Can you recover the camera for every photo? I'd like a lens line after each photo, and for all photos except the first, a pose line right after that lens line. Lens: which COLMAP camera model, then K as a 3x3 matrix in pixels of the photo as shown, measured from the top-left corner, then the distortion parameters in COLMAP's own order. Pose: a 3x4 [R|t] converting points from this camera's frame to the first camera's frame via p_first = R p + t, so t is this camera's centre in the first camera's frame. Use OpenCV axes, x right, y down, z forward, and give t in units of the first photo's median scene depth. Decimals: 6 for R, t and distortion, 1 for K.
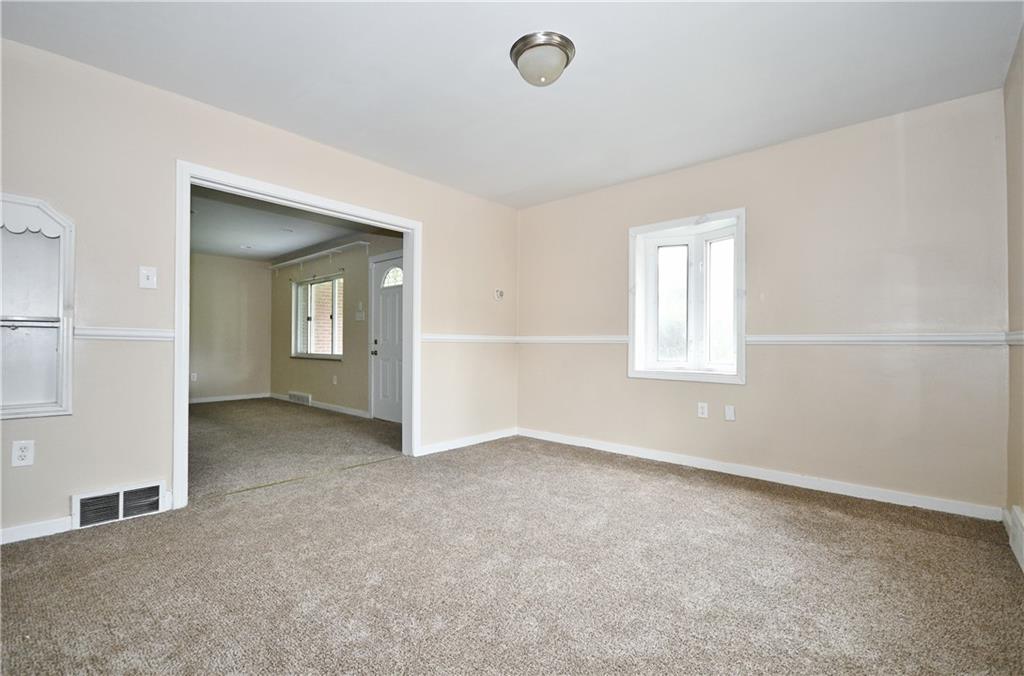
lens RADIAL K [[444.2, 0, 507.6], [0, 444.2, 338.2], [0, 0, 1]] dist [-0.007758, -0.001204]
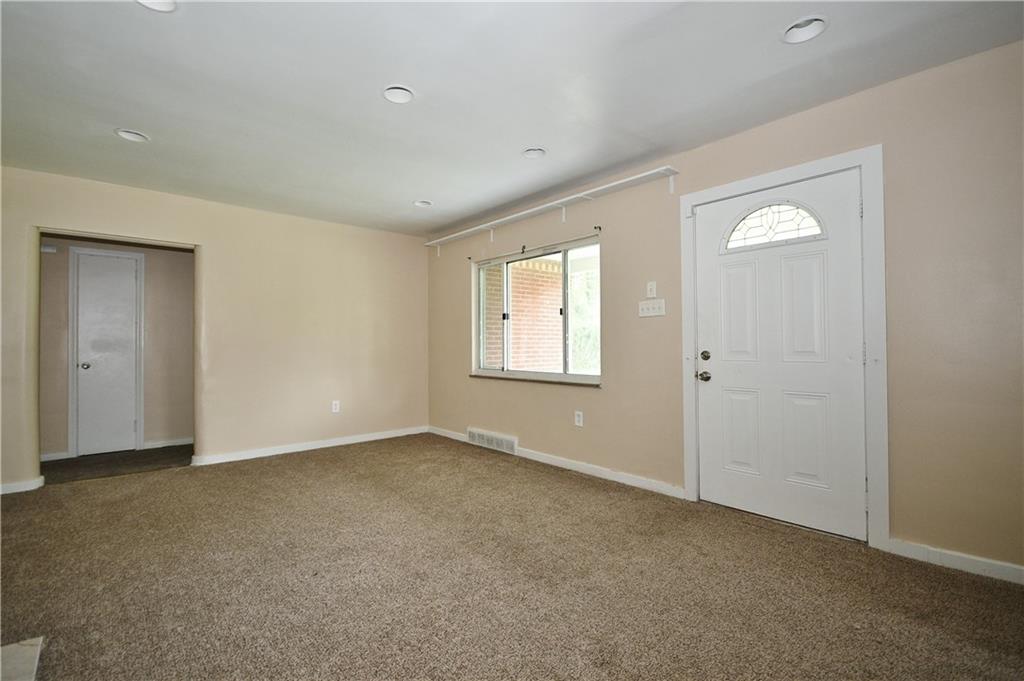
lens RADIAL K [[444.2, 0, 526.6], [0, 444.2, 339.1], [0, 0, 1]] dist [-0.007758, -0.001204]
pose [[0.997023, -0.006135, -0.076865, -0.399053], [0.005917, 0.999978, -0.003064, -0.008768], [0.076882, 0.002600, 0.997037, 0.396559]]
